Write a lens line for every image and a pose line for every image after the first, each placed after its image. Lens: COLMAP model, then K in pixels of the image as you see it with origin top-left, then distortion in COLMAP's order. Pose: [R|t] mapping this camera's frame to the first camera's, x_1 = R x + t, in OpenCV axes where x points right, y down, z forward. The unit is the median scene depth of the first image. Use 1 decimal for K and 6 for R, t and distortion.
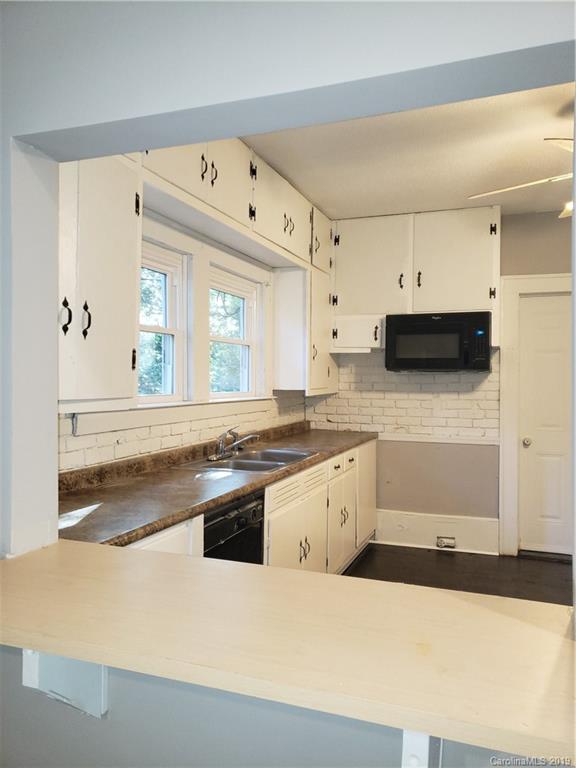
lens RADIAL K [[590.8, 0, 288.0], [0, 590.8, 384.0], [0, 0, 1]] dist [0.139094, -0.235729]
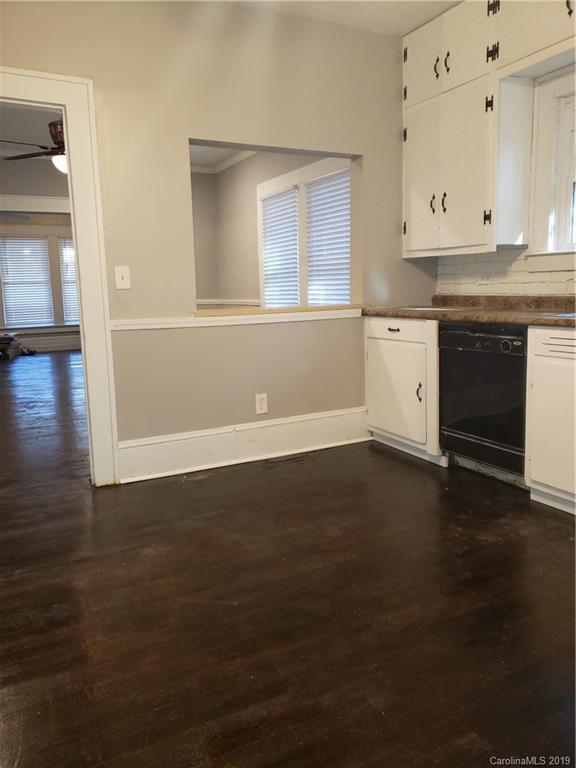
lens RADIAL K [[591.4, 0, 286.8], [0, 591.4, 379.7], [0, 0, 1]] dist [0.028316, -0.001190]
pose [[-0.666025, 0.132365, -0.734092, 0.623688], [0.019105, 0.986834, 0.160603, 0.056670], [0.745685, 0.092941, -0.659785, 0.857578]]
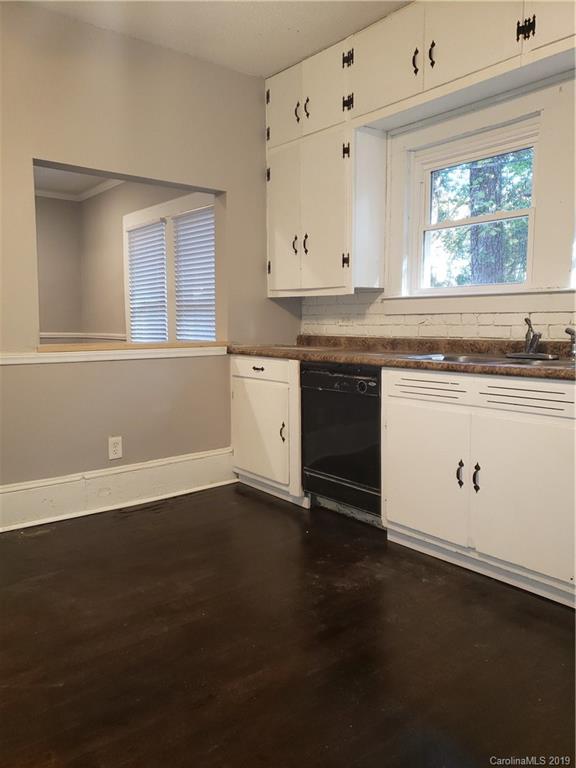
lens RADIAL K [[590.8, 0, 288.0], [0, 590.8, 384.0], [0, 0, 1]] dist [0.139094, -0.235729]
pose [[-0.503672, 0.090384, -0.859154, 0.586959], [-0.006690, 0.994074, 0.108500, 0.055599], [0.863869, 0.060397, -0.500083, 0.861993]]
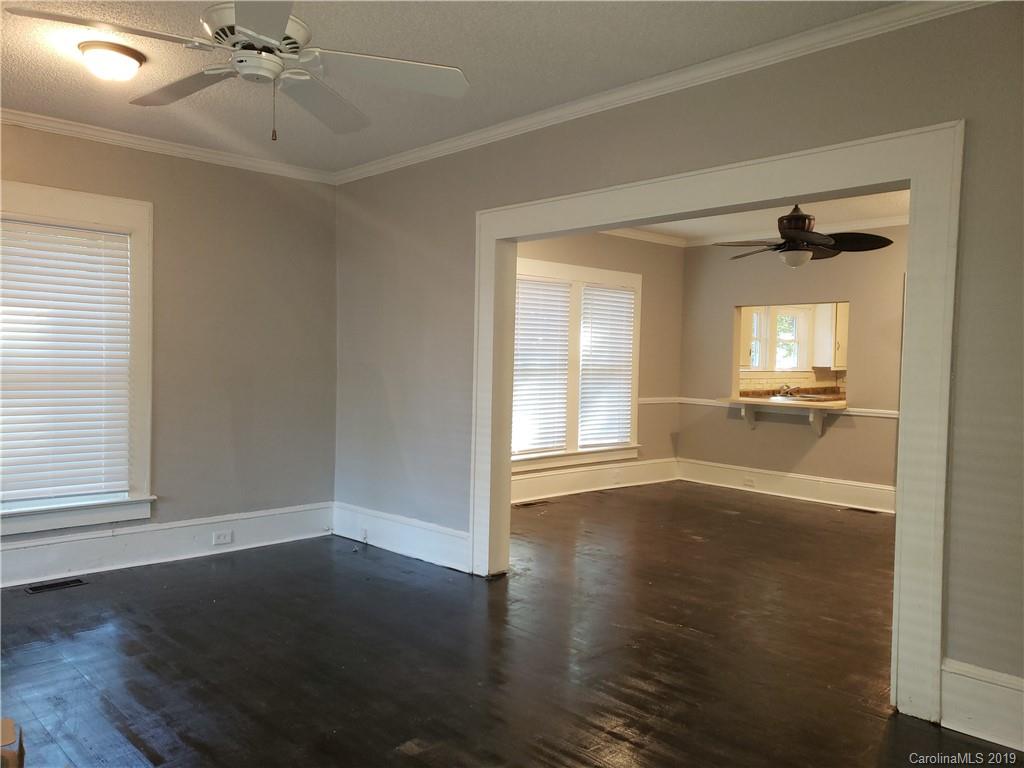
lens RADIAL K [[787.8, 0, 505.9], [0, 787.8, 380.5], [0, 0, 1]] dist [0.139094, -0.235729]
pose [[0.902742, 0.023103, -0.429561, 0.180404], [-0.016944, 0.999692, 0.018159, 0.023615], [0.429848, -0.009114, 0.902855, -1.611865]]
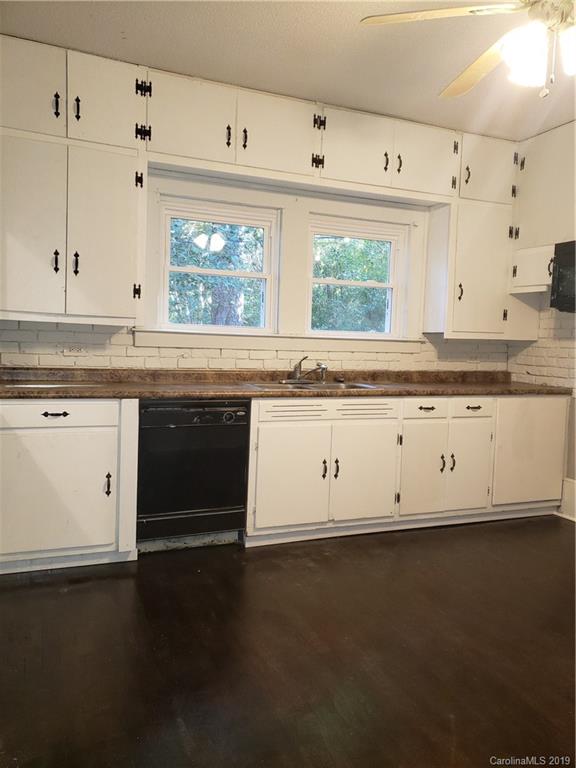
lens RADIAL K [[590.8, 0, 288.0], [0, 590.8, 384.0], [0, 0, 1]] dist [0.139094, -0.235729]
pose [[0.686770, 0.072166, -0.723284, 0.547220], [-0.036343, 0.997224, 0.064990, 0.039168], [0.725966, -0.018347, 0.687486, 0.144835]]
